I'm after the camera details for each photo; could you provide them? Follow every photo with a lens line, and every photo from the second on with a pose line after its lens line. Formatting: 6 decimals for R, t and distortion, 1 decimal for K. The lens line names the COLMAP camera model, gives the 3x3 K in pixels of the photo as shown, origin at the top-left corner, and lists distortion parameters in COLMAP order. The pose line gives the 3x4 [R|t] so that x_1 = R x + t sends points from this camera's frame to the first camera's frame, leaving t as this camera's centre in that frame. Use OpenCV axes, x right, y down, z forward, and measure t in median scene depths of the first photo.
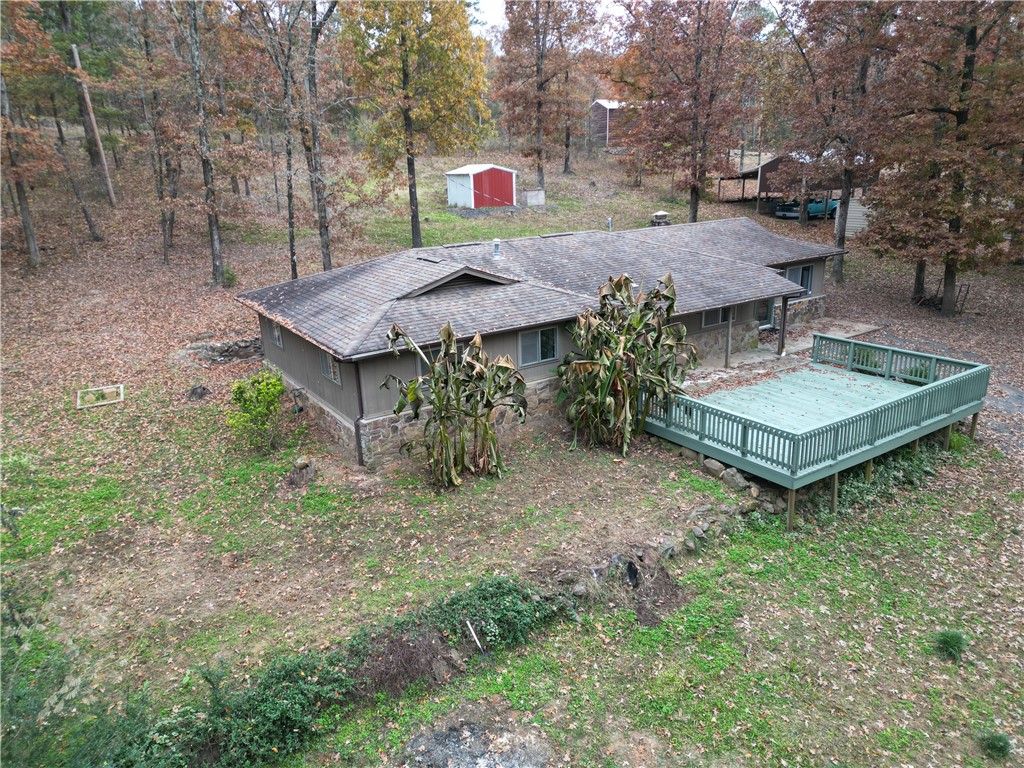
lens RADIAL K [[689.7, 0, 512.0], [0, 689.7, 384.0], [0, 0, 1]] dist [0.008720, -0.000239]
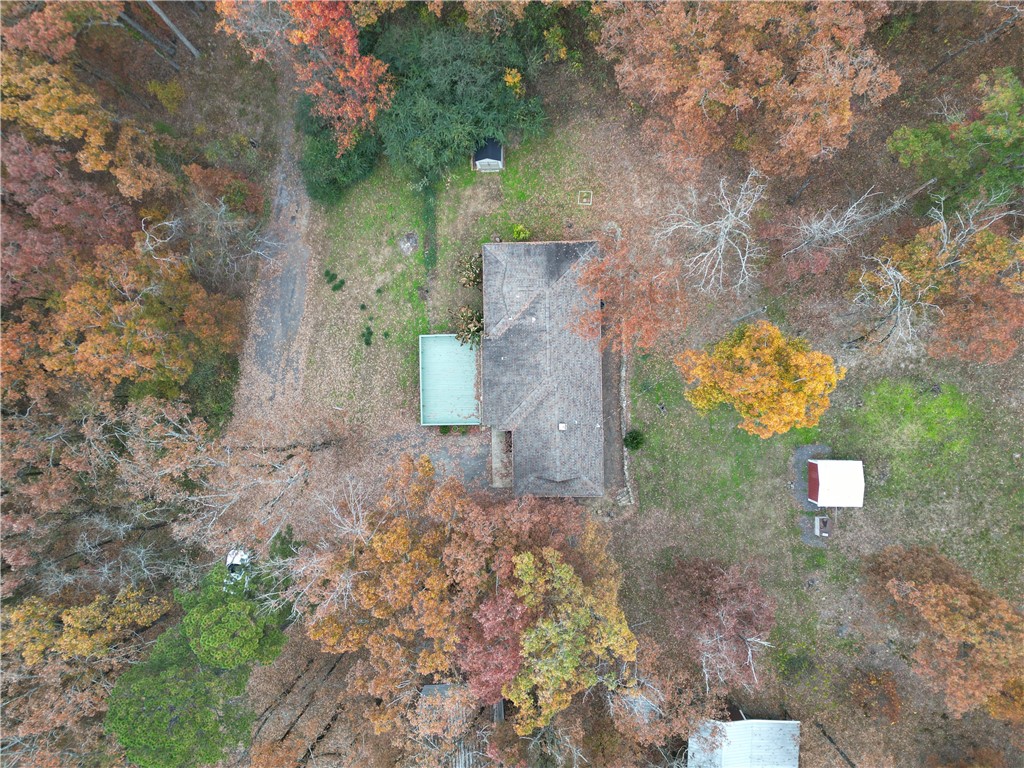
lens RADIAL K [[689.7, 0, 512.0], [0, 689.7, 384.0], [0, 0, 1]] dist [0.008720, -0.000239]
pose [[-0.544140, 0.837031, 0.057356, 0.115714], [-0.182451, -0.184781, 0.965695, -4.228797], [0.818916, 0.515009, 0.253264, 0.579787]]
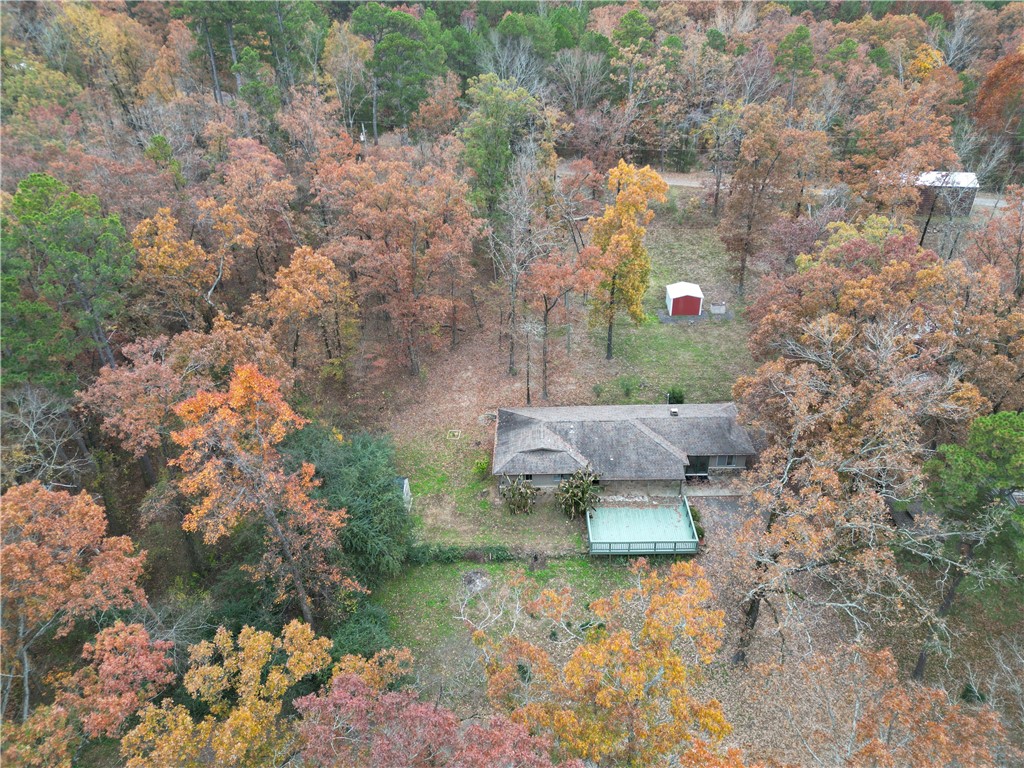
lens RADIAL K [[689.7, 0, 512.0], [0, 689.7, 384.0], [0, 0, 1]] dist [0.008720, -0.000239]
pose [[0.811286, 0.289082, -0.508180, 1.687768], [-0.140208, 0.940039, 0.310914, -1.766947], [0.567589, -0.180990, 0.803172, -1.956256]]
